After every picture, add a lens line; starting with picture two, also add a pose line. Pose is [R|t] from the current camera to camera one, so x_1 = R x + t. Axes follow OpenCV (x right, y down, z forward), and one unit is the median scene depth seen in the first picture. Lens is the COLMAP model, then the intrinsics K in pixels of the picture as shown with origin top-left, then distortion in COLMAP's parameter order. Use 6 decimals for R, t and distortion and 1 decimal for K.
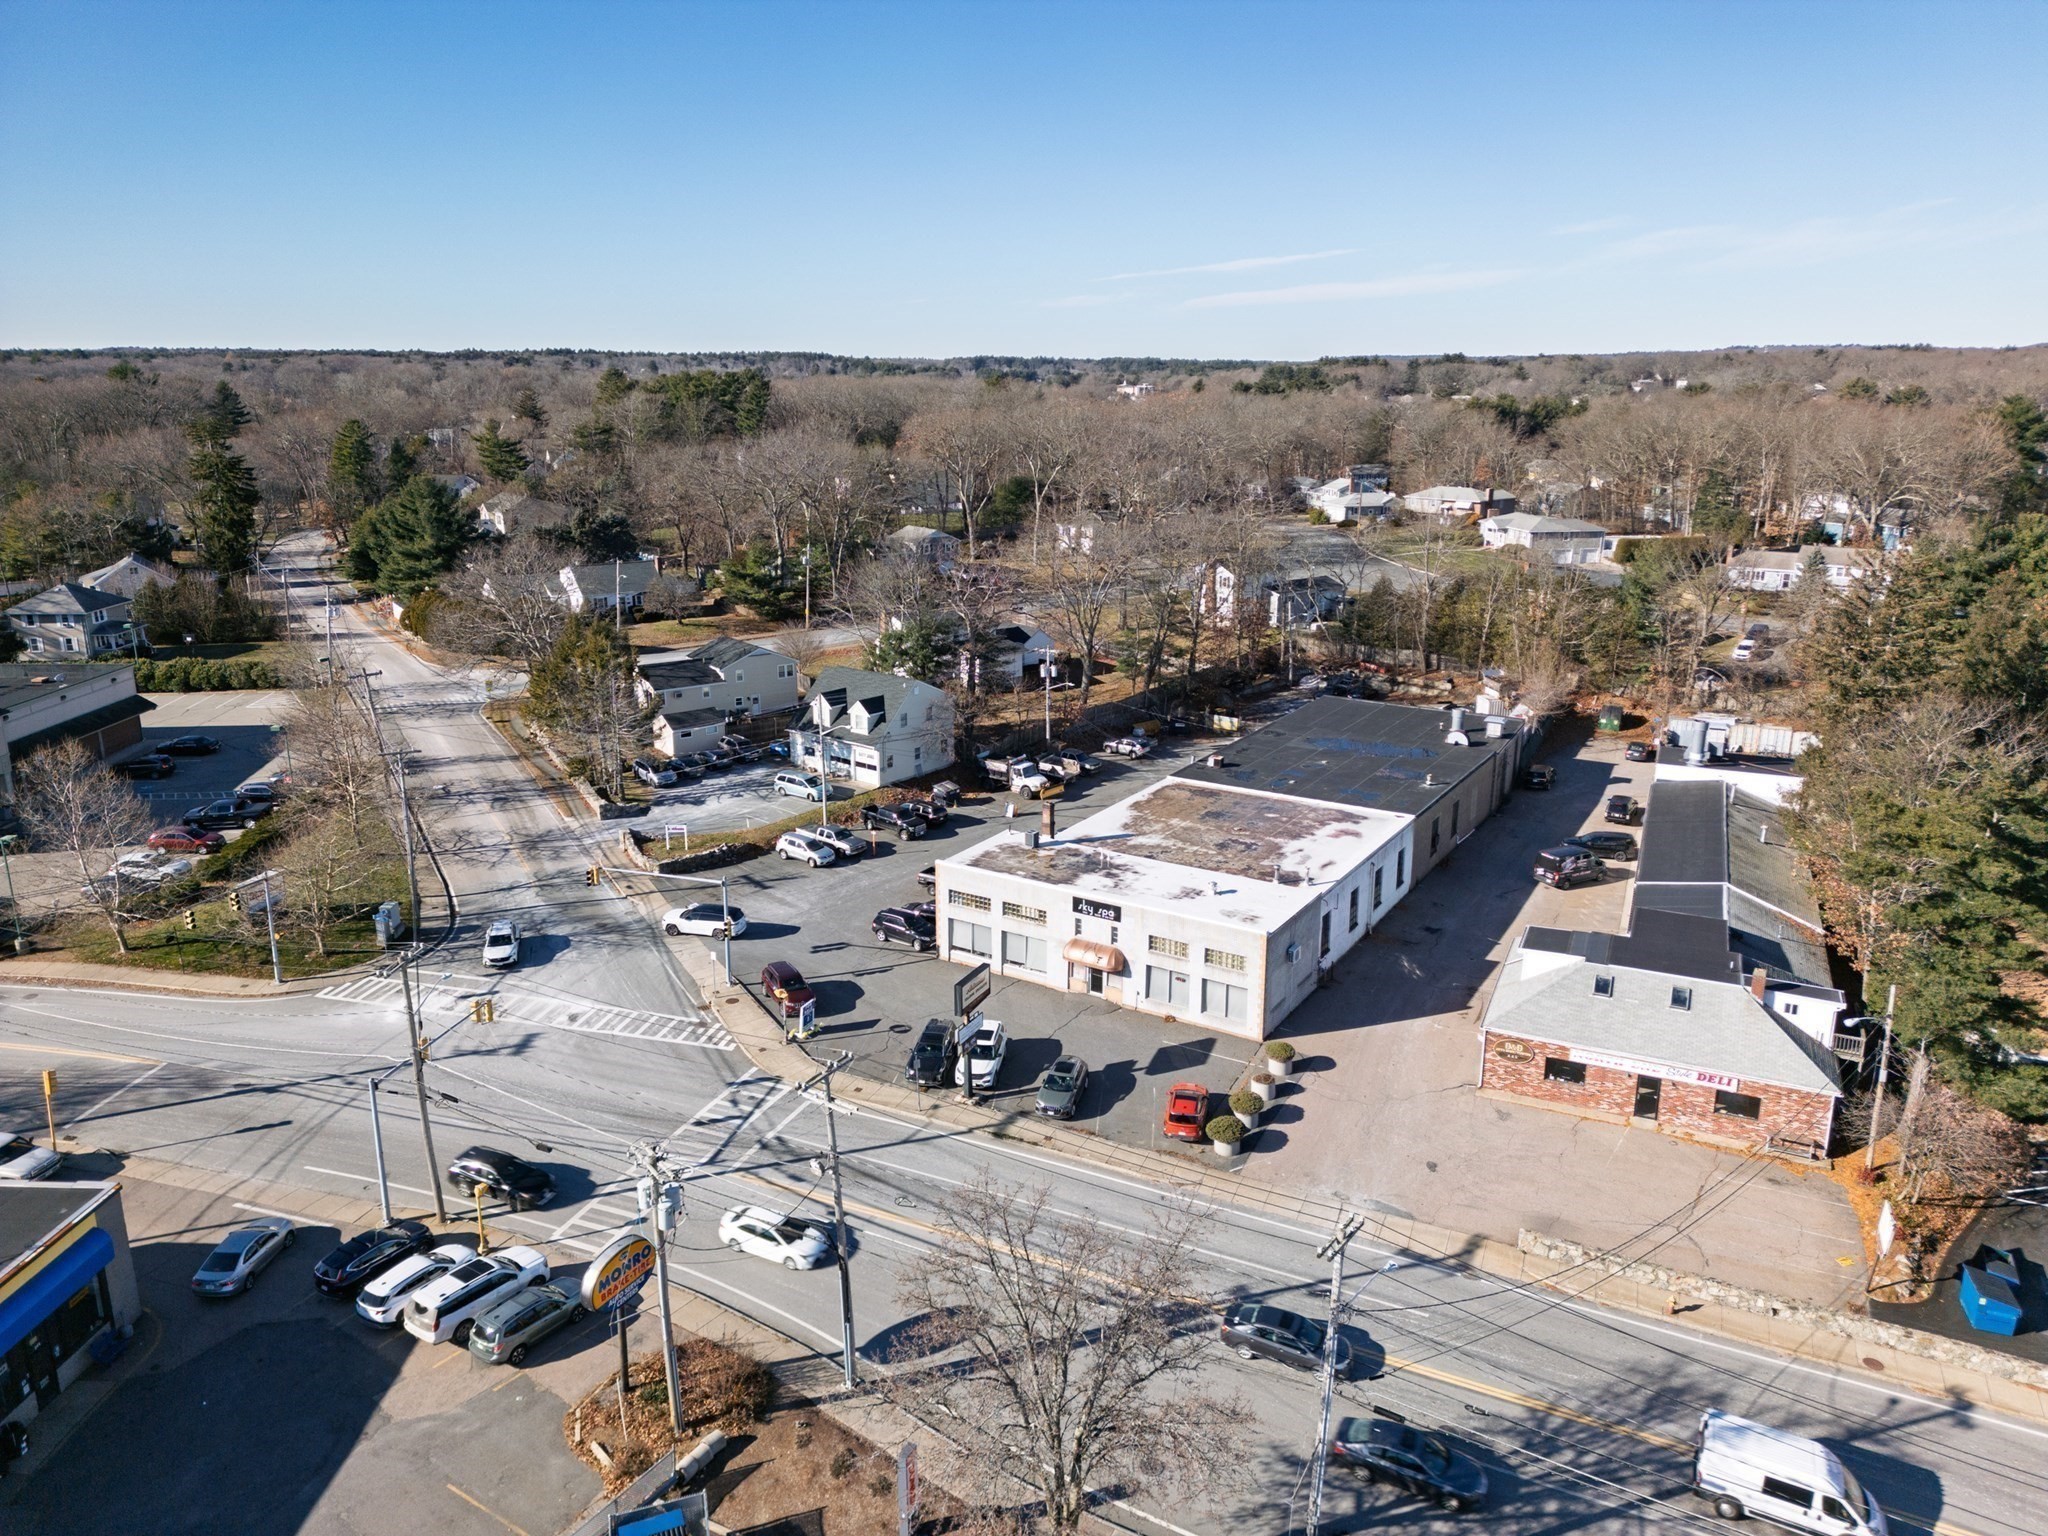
lens RADIAL K [[1412.2, 0, 1024.0], [0, 1412.2, 768.0], [0, 0, 1]] dist [0.134390, -0.176429]
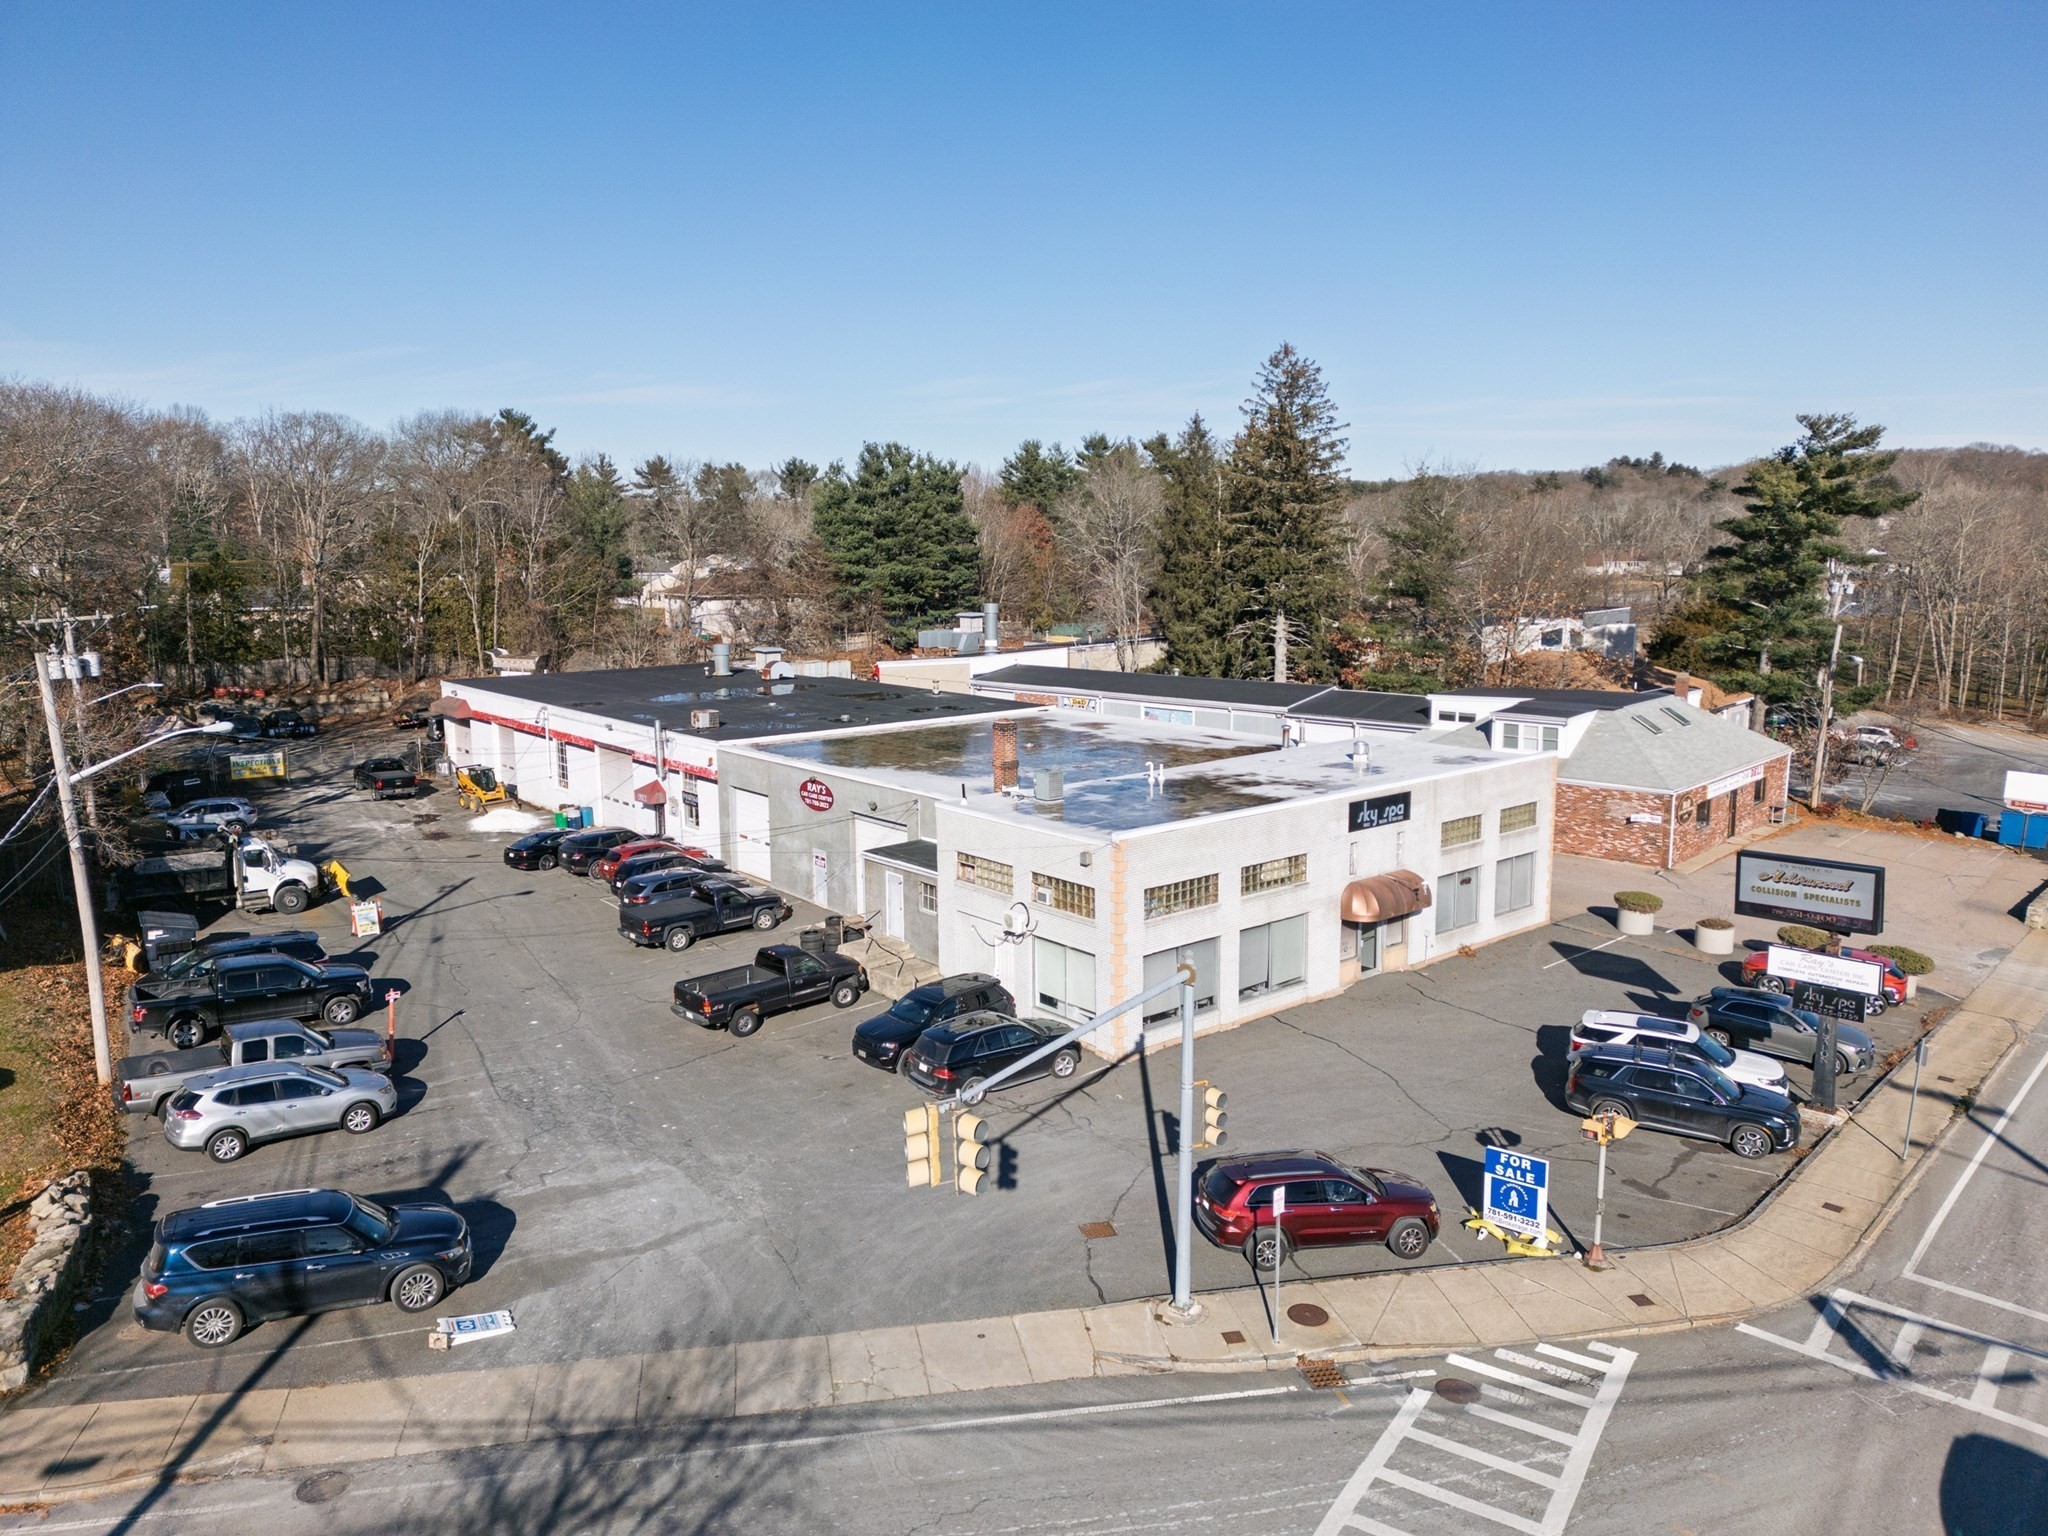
lens RADIAL K [[1430.1, 0, 1032.3], [0, 1430.1, 773.1], [0, 0, 1]] dist [0.101822, -0.084885]
pose [[0.307507, -0.162677, 0.937537, -0.435332], [0.259273, 0.962322, 0.081937, 0.003605], [-0.915542, 0.217882, 0.338098, 0.787434]]
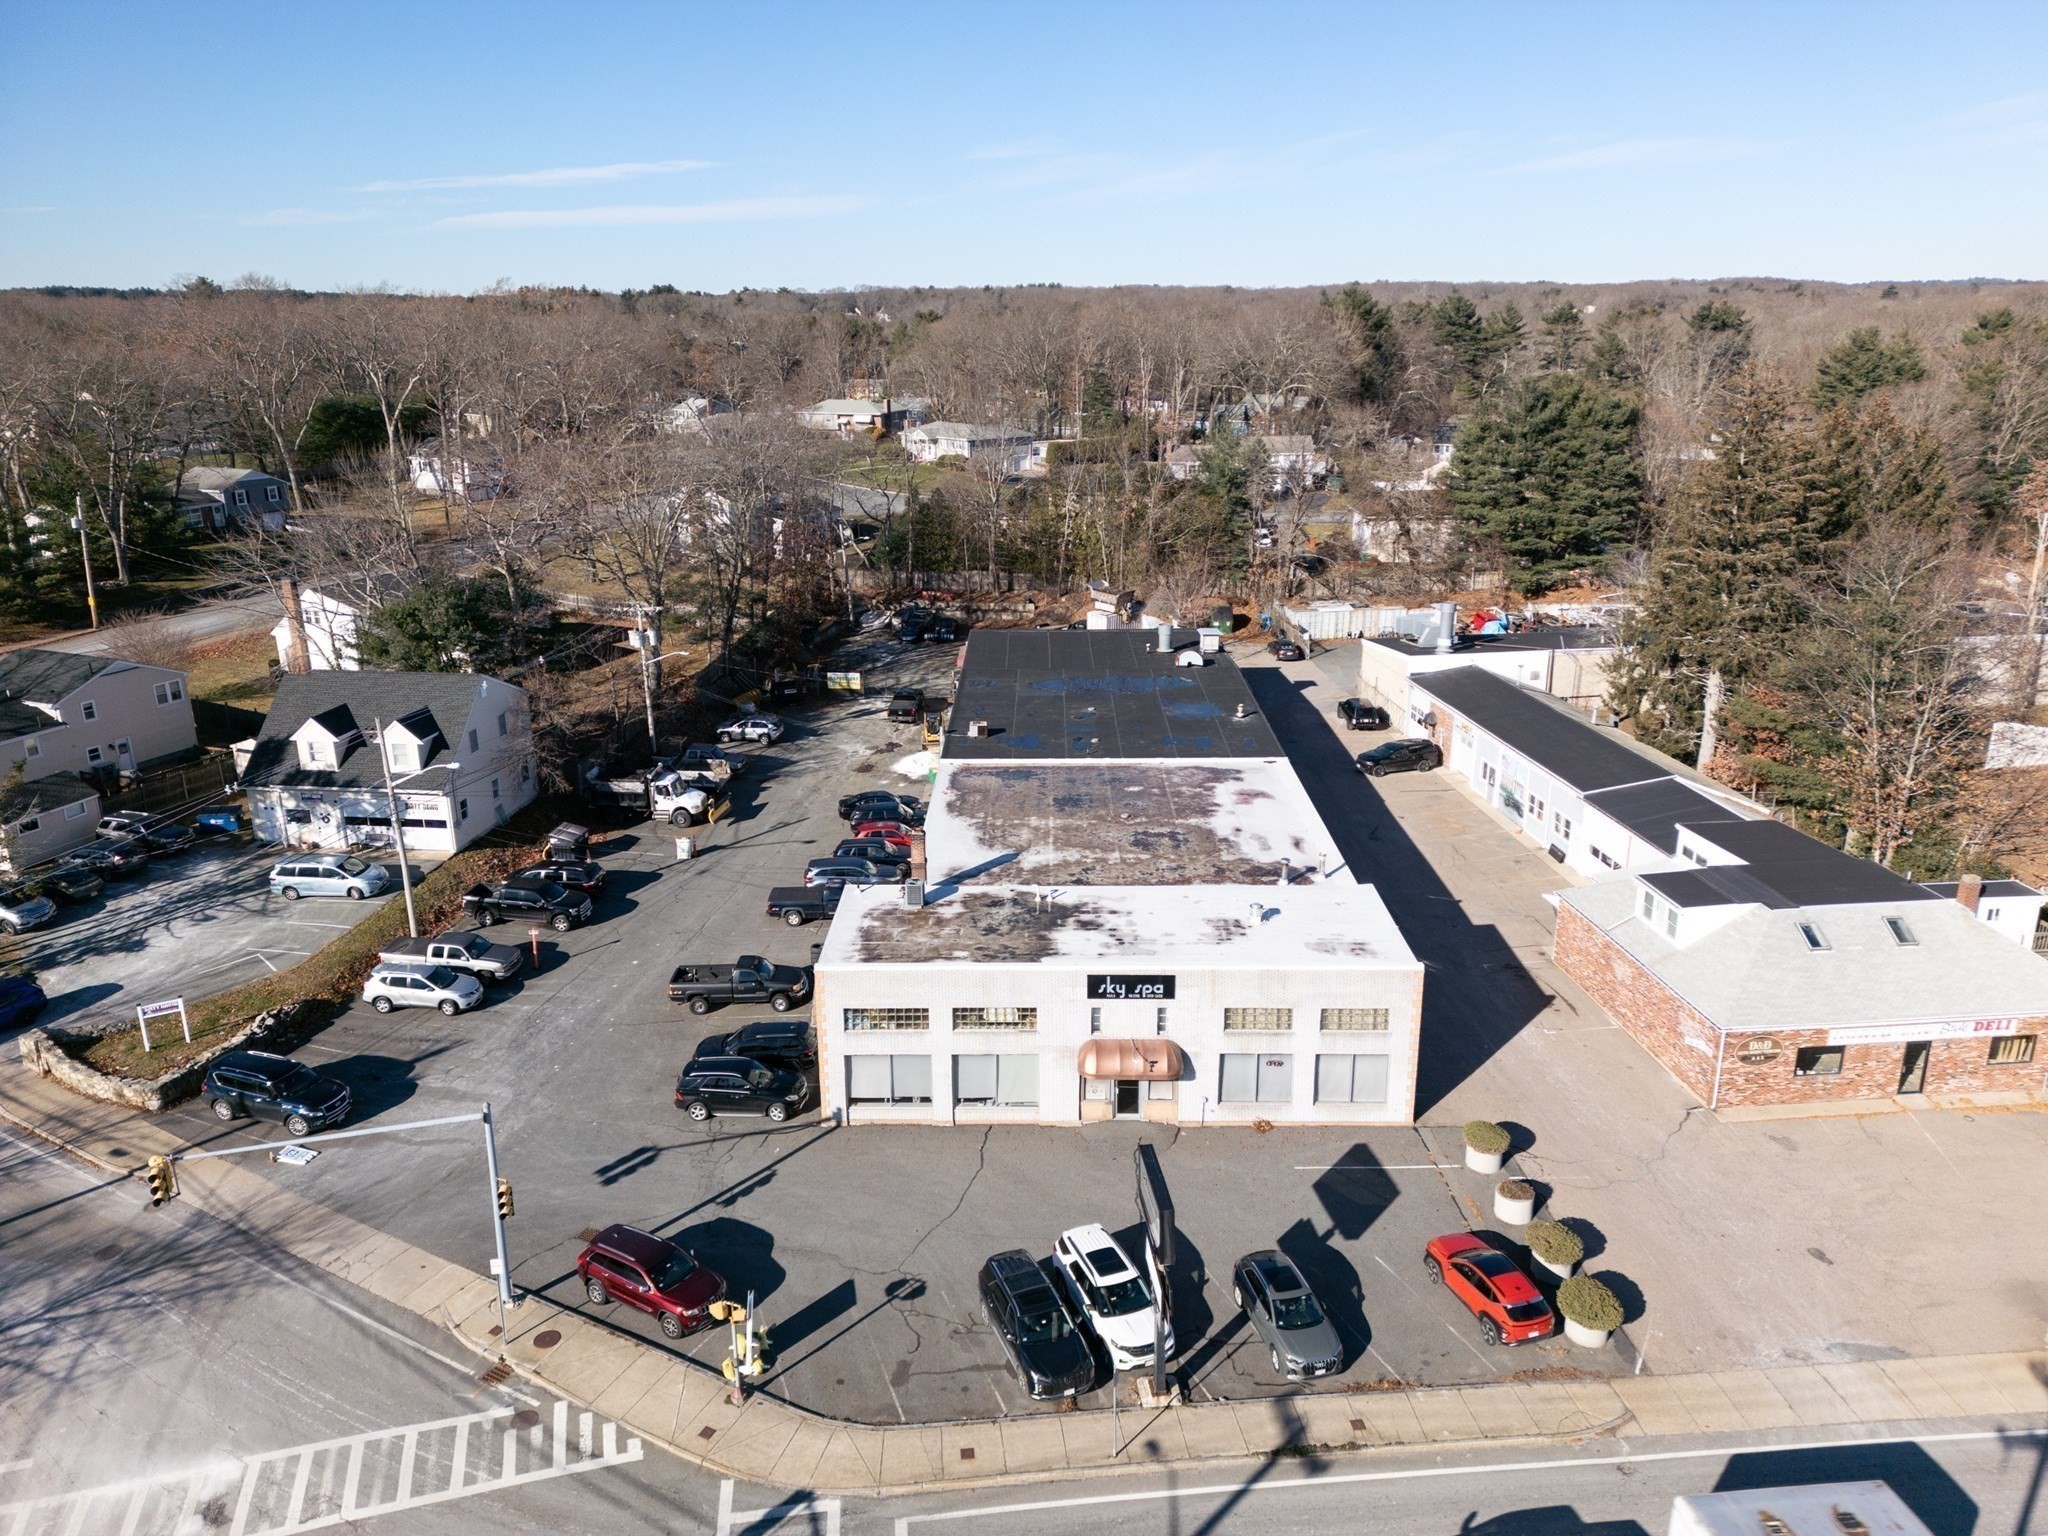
lens RADIAL K [[1424.3, 0, 1025.9], [0, 1424.3, 760.1], [0, 0, 1]] dist [0.096119, -0.087111]
pose [[0.856729, -0.162936, 0.489353, -0.237537], [0.147983, 0.986552, 0.069405, -0.041907], [-0.494081, 0.012954, 0.869319, 0.400110]]
